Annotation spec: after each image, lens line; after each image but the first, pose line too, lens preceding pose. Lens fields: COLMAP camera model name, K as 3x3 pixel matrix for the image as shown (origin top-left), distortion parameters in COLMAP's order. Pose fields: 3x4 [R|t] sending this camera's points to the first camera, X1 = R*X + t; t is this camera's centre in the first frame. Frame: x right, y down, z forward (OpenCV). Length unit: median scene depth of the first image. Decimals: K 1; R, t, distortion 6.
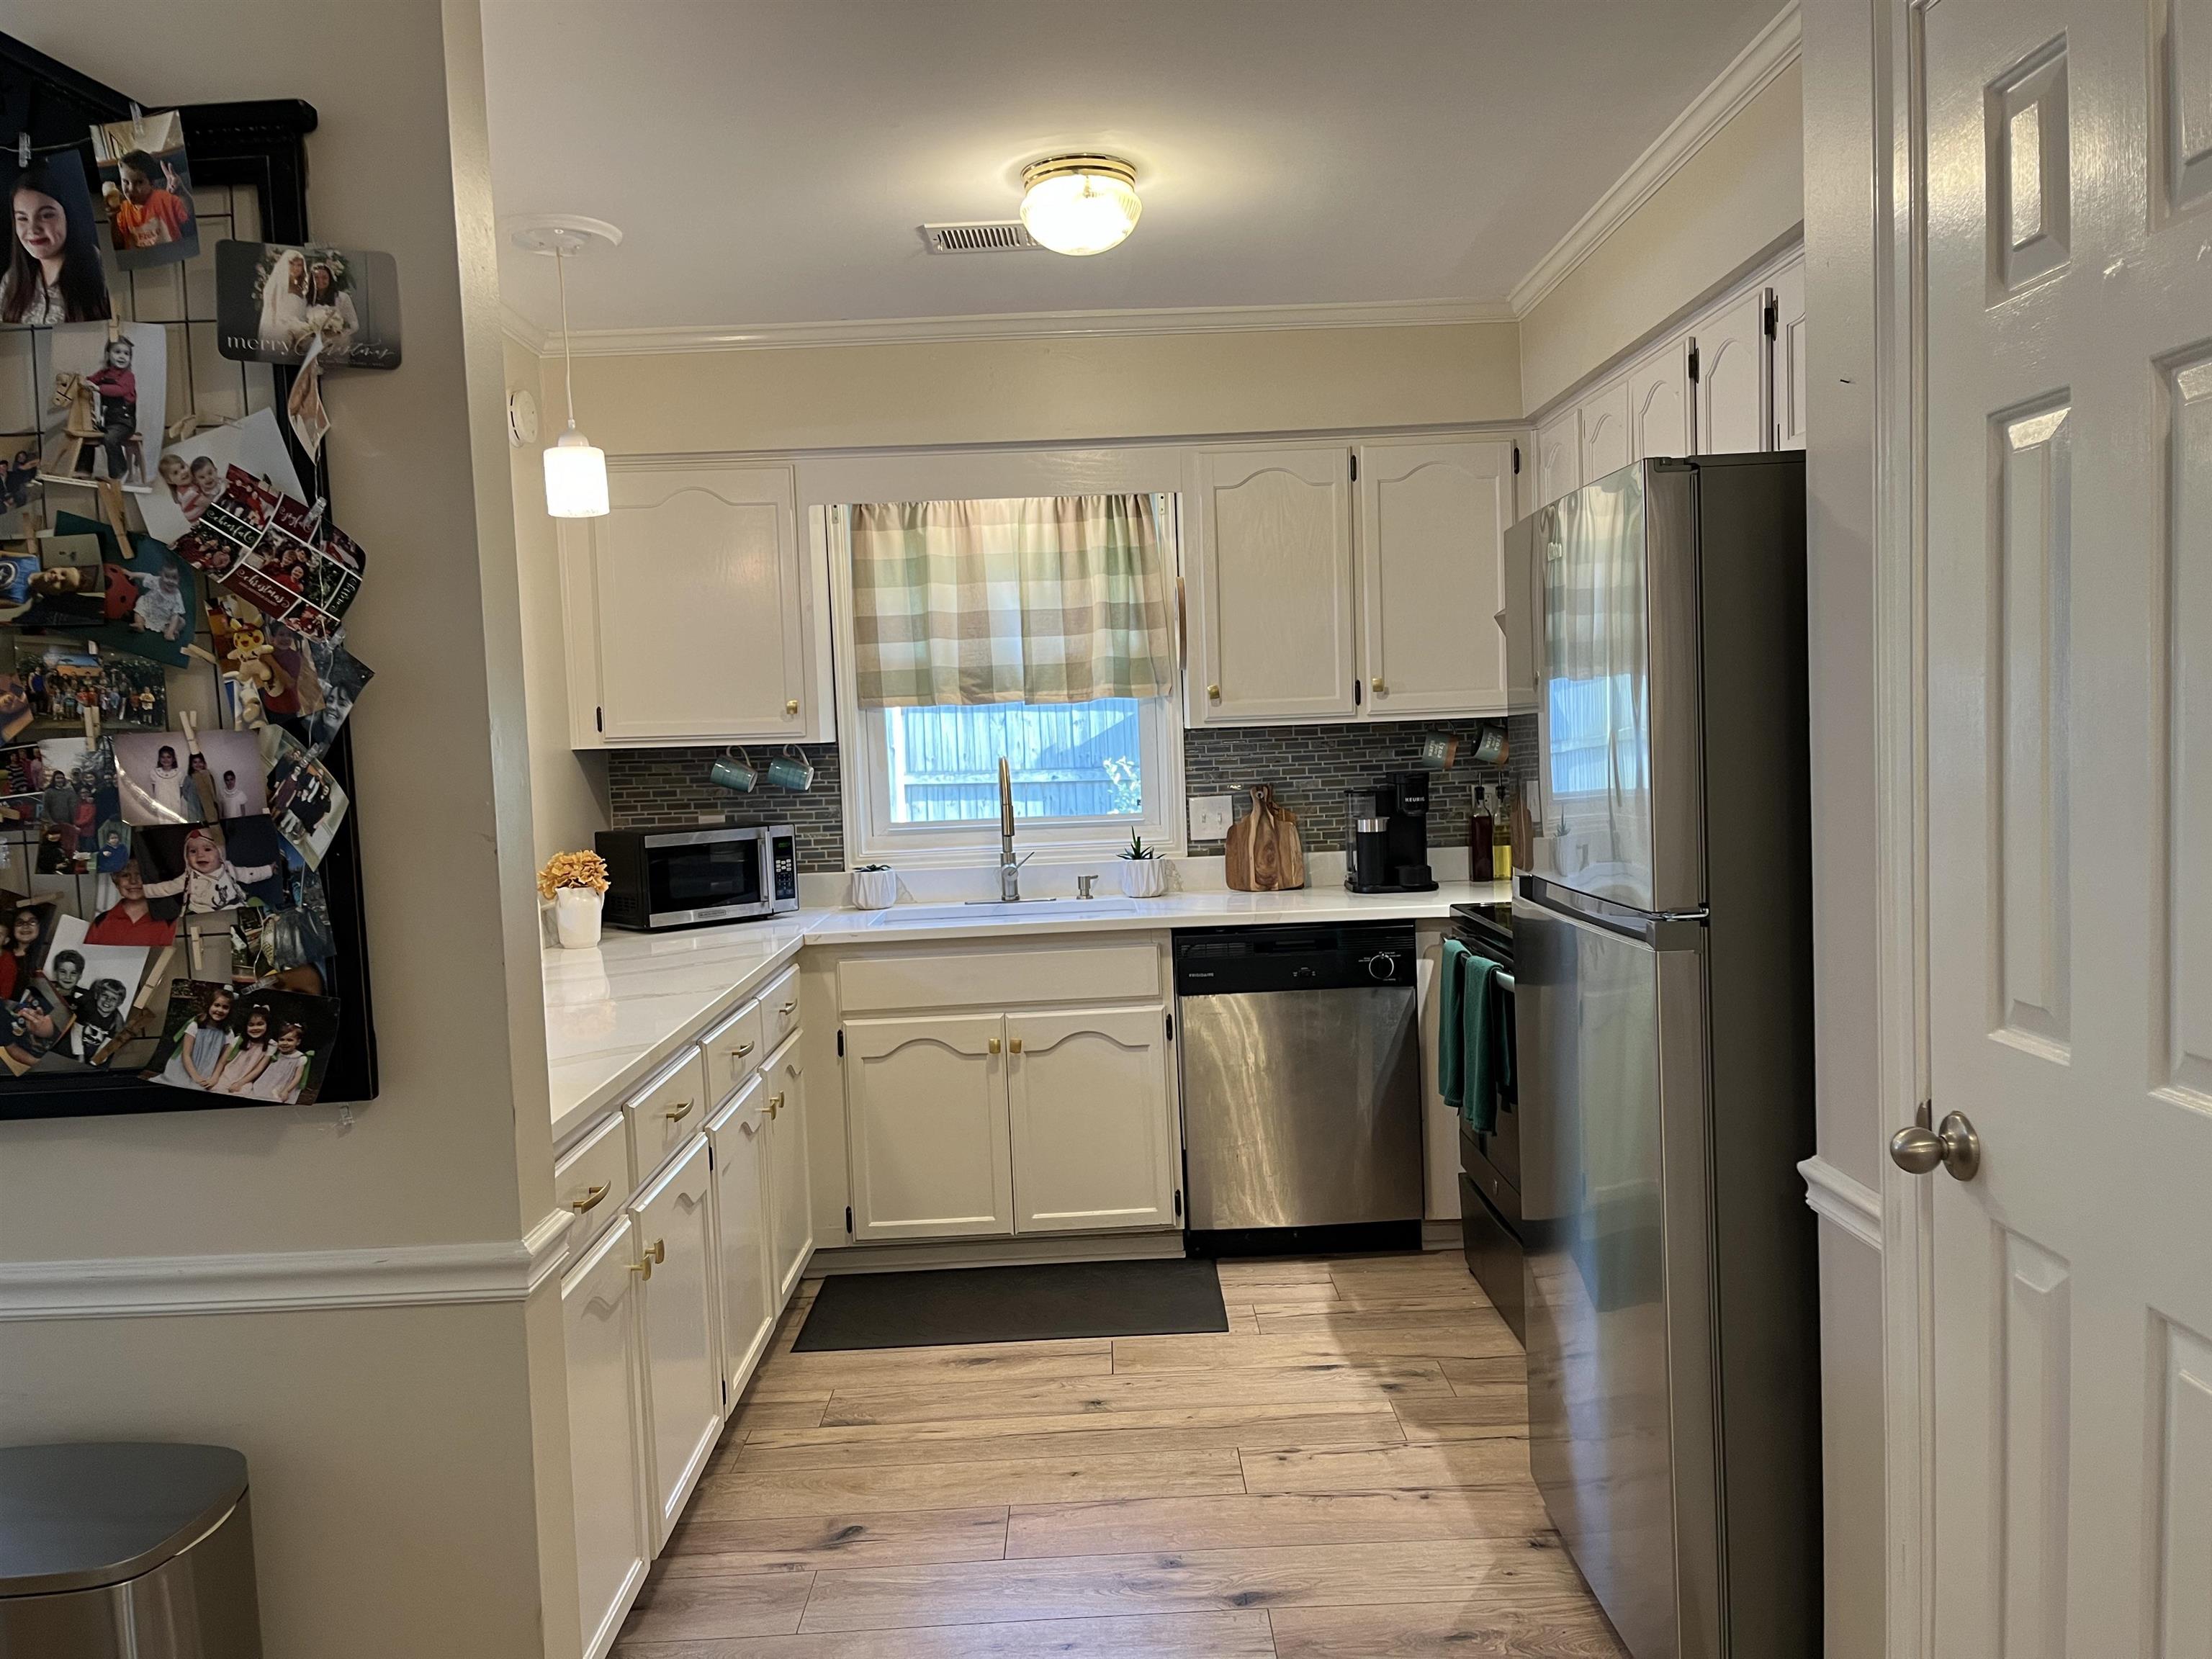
lens RADIAL K [[1669.3, 0, 1115.5], [0, 1669.3, 834.1], [0, 0, 1]] dist [0.045161, -0.064617]
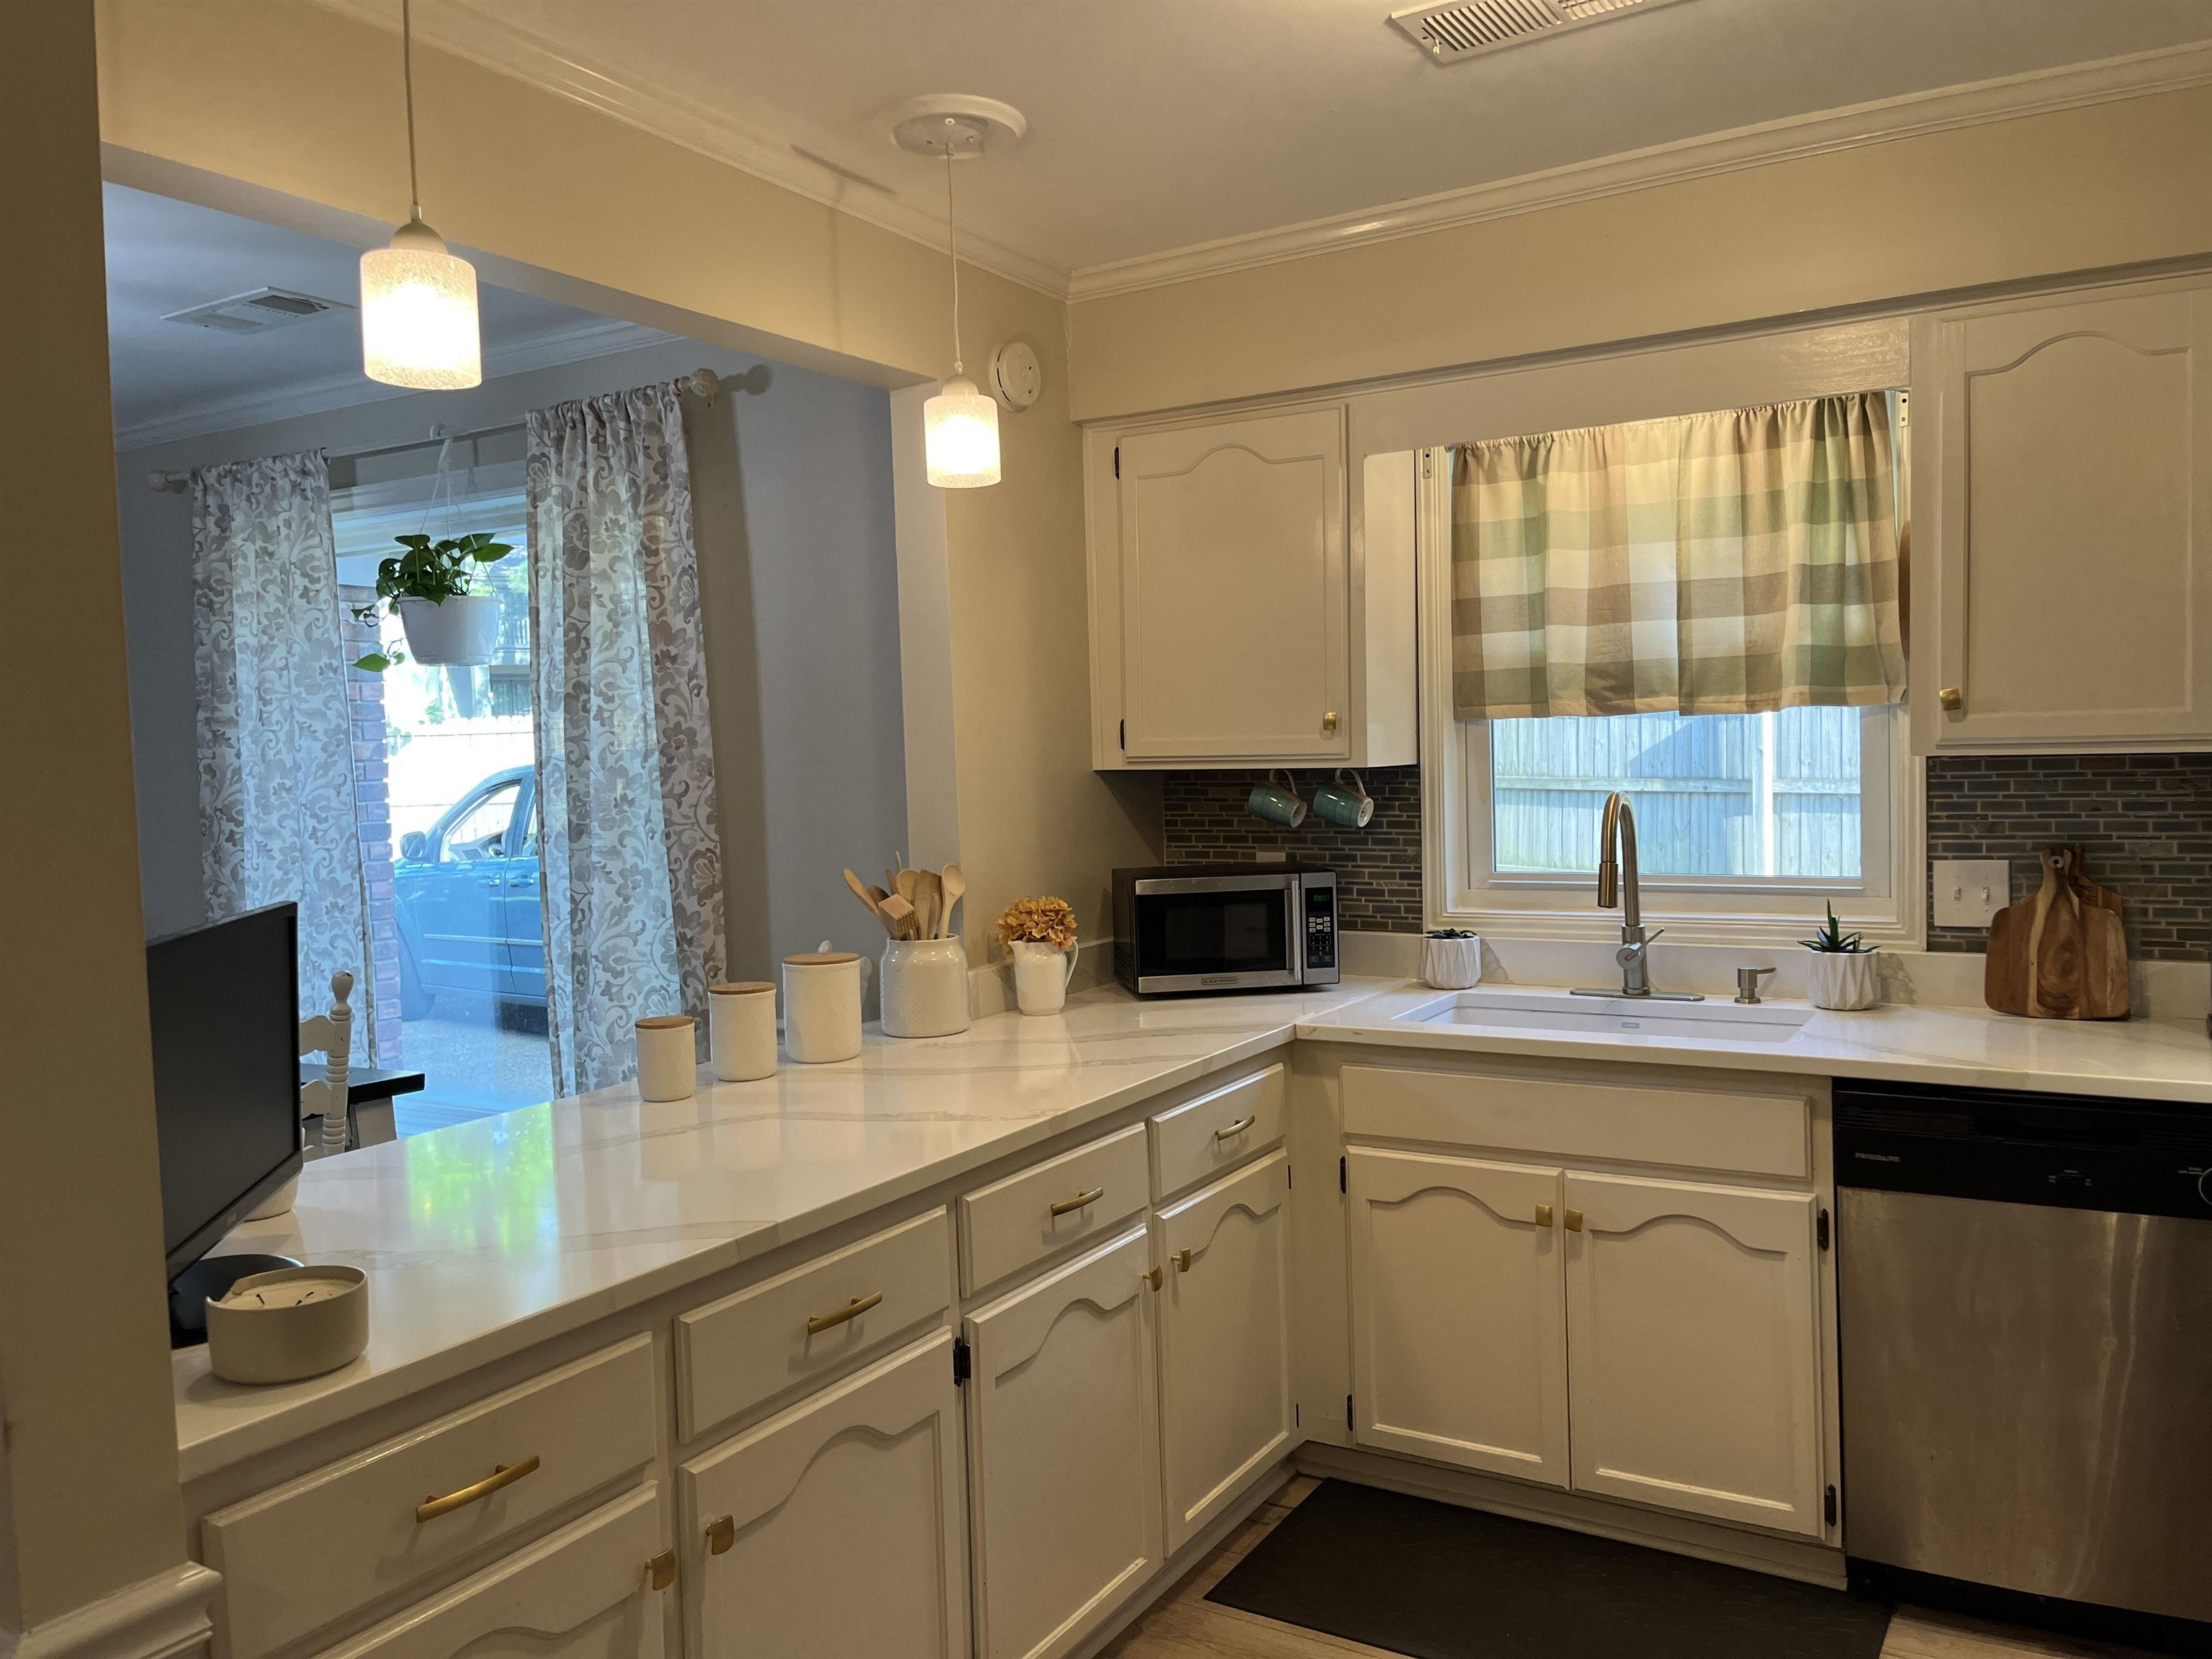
lens RADIAL K [[1669.3, 0, 1097.5], [0, 1669.3, 826.3], [0, 0, 1]] dist [0.045161, -0.064617]
pose [[0.844791, 0.040058, -0.533595, 0.120126], [-0.038804, 0.999155, 0.013575, -0.031838], [0.533688, 0.009238, 0.845631, 0.278932]]
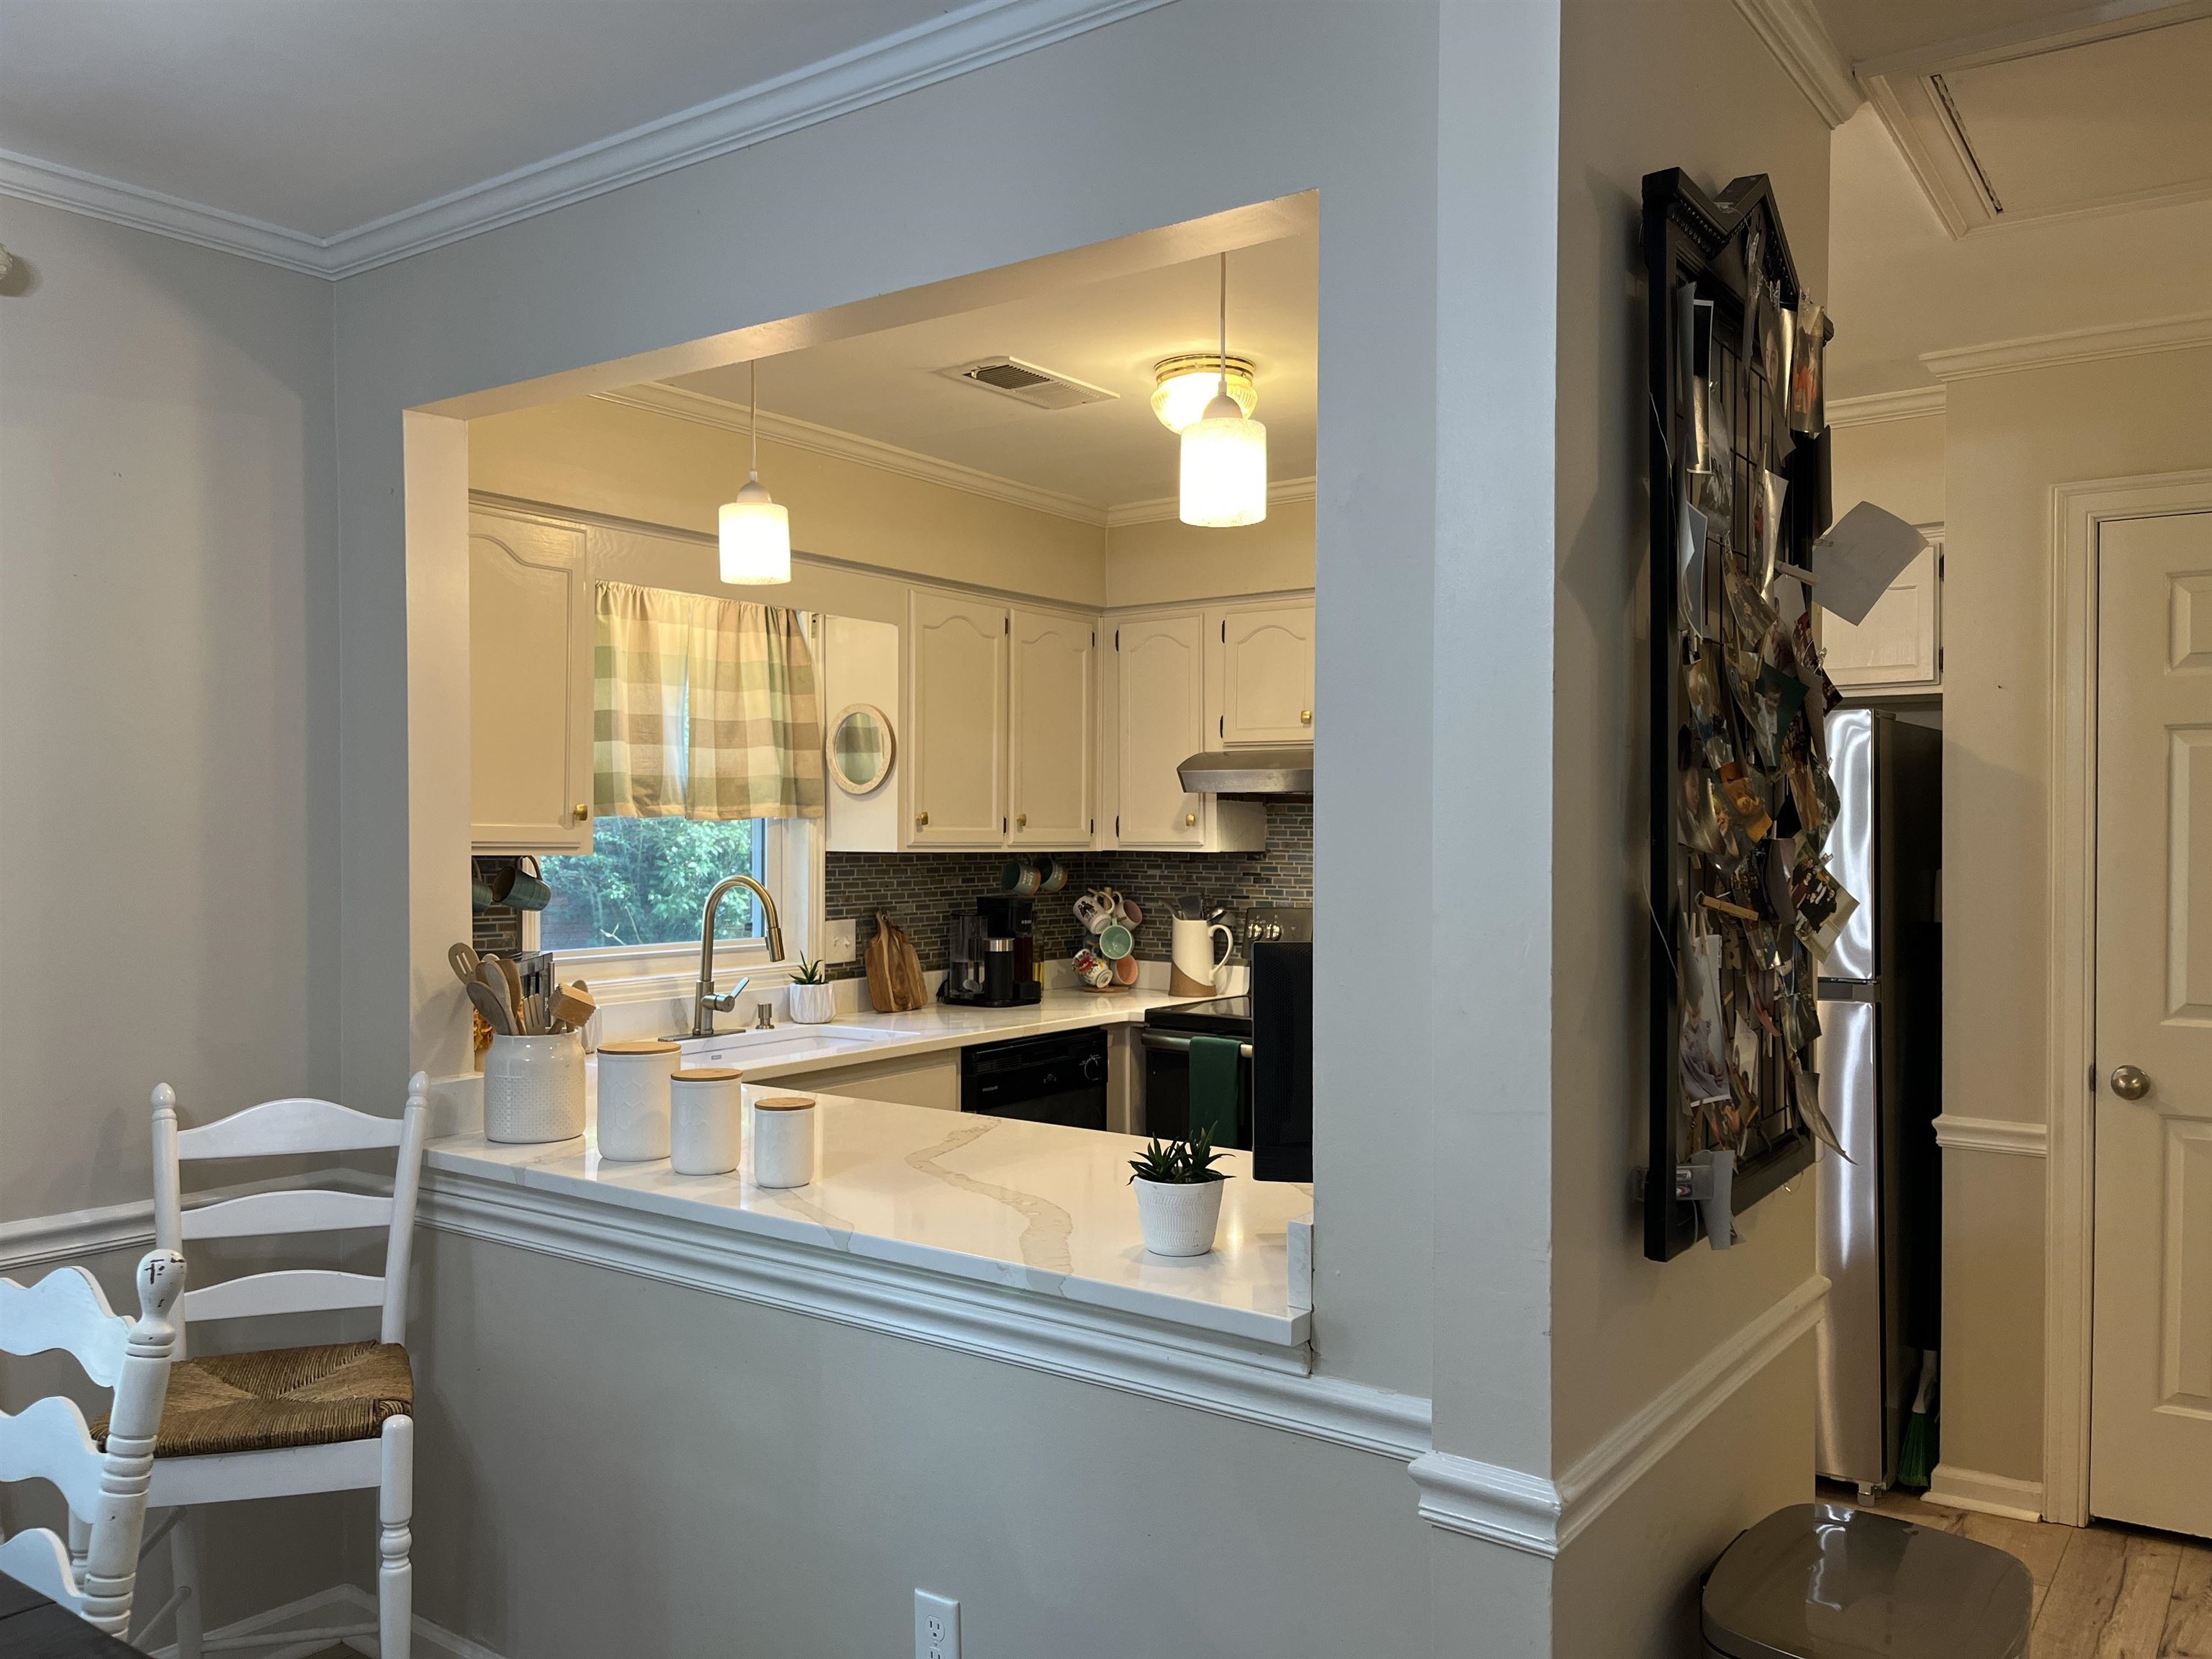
lens RADIAL K [[1669.3, 0, 1105.4], [0, 1669.3, 831.2], [0, 0, 1]] dist [0.045161, -0.064617]
pose [[0.603685, 0.043248, 0.796049, -0.663359], [0.024439, 0.997054, -0.072701, 0.001282], [-0.796848, 0.063343, 0.600850, 0.270611]]
